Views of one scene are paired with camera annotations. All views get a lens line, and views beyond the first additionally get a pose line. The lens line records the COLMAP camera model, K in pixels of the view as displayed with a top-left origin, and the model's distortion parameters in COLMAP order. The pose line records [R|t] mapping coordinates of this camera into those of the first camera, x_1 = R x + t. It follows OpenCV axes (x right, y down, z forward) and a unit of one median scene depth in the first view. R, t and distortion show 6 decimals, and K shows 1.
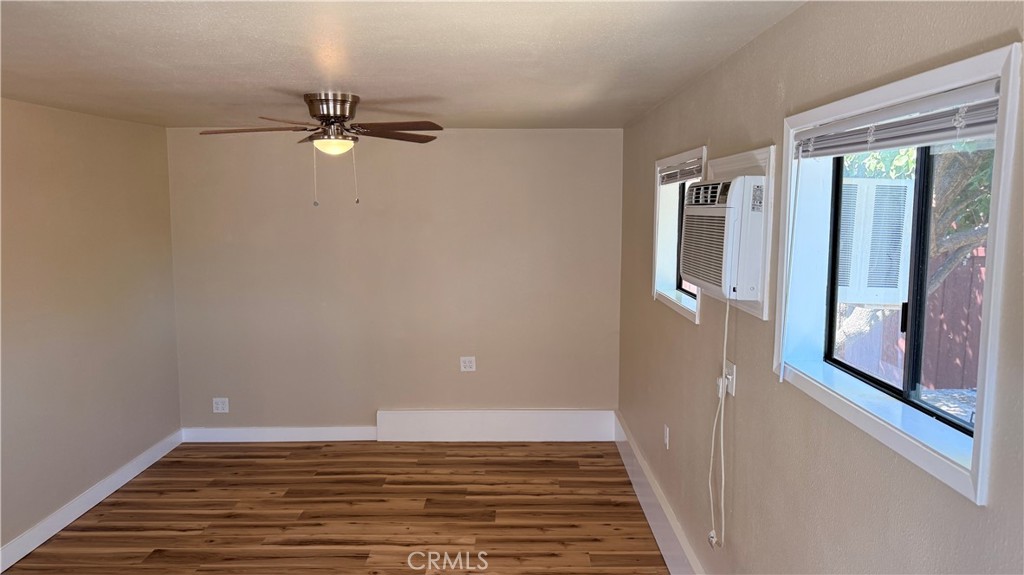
lens RADIAL K [[724.3, 0, 512.4], [0, 724.3, 289.8], [0, 0, 1]] dist [0.082722, -0.122560]
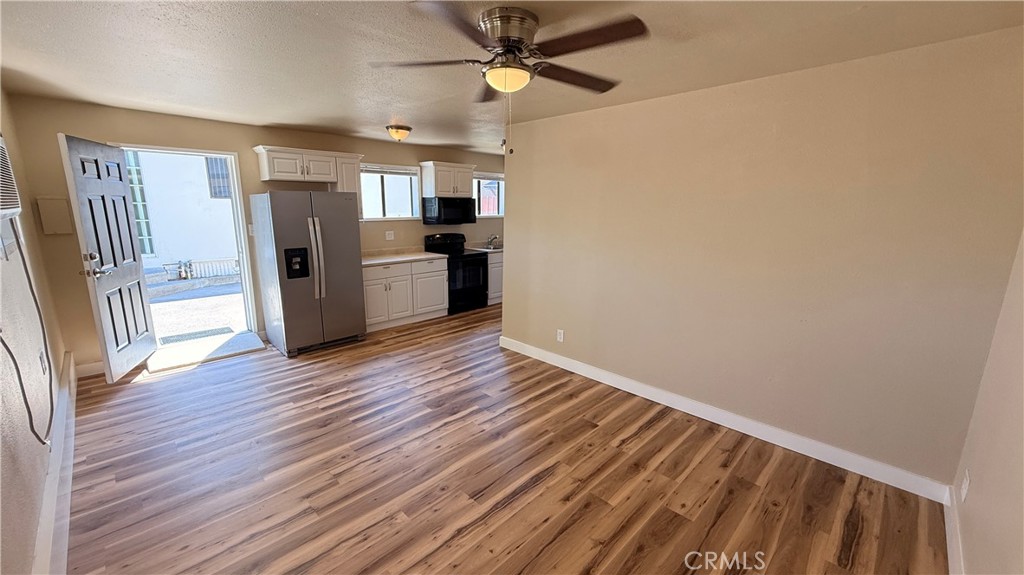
lens RADIAL K [[408.7, 0, 509.7], [0, 408.7, 289.5], [0, 0, 1]] dist [0.001181, -0.000033]
pose [[-0.700033, 0.142330, -0.699783, 0.117358], [-0.090853, 0.954222, 0.284966, -0.083100], [0.708308, 0.263063, -0.655056, 1.188093]]
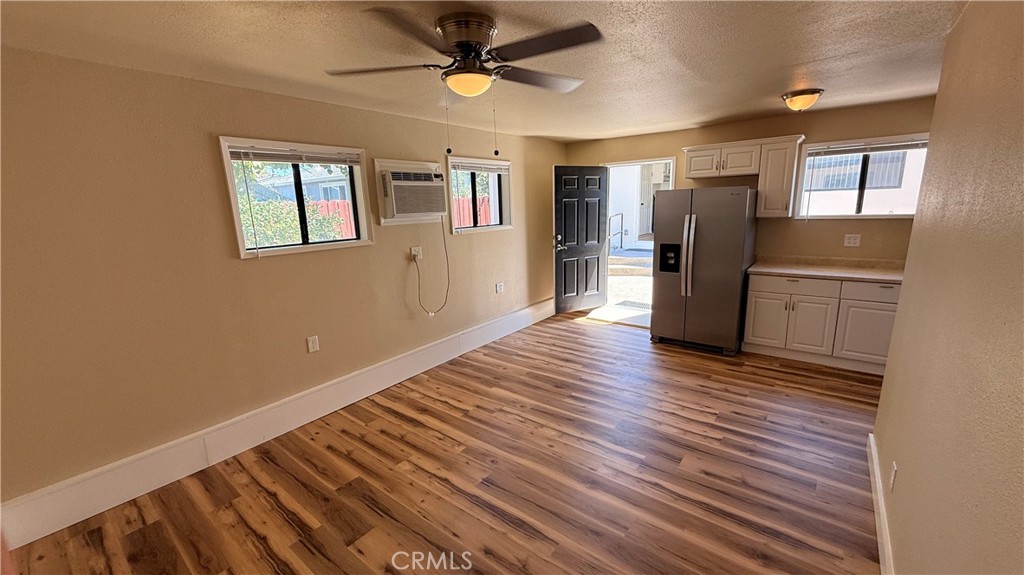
lens RADIAL K [[404.1, 0, 508.5], [0, 404.1, 294.4], [0, 0, 1]] dist [0.001826, 0.000493]
pose [[-0.788790, -0.107844, 0.605128, -0.511326], [0.105494, 0.946127, 0.306128, -0.086940], [-0.605543, 0.305308, -0.734919, 1.194100]]
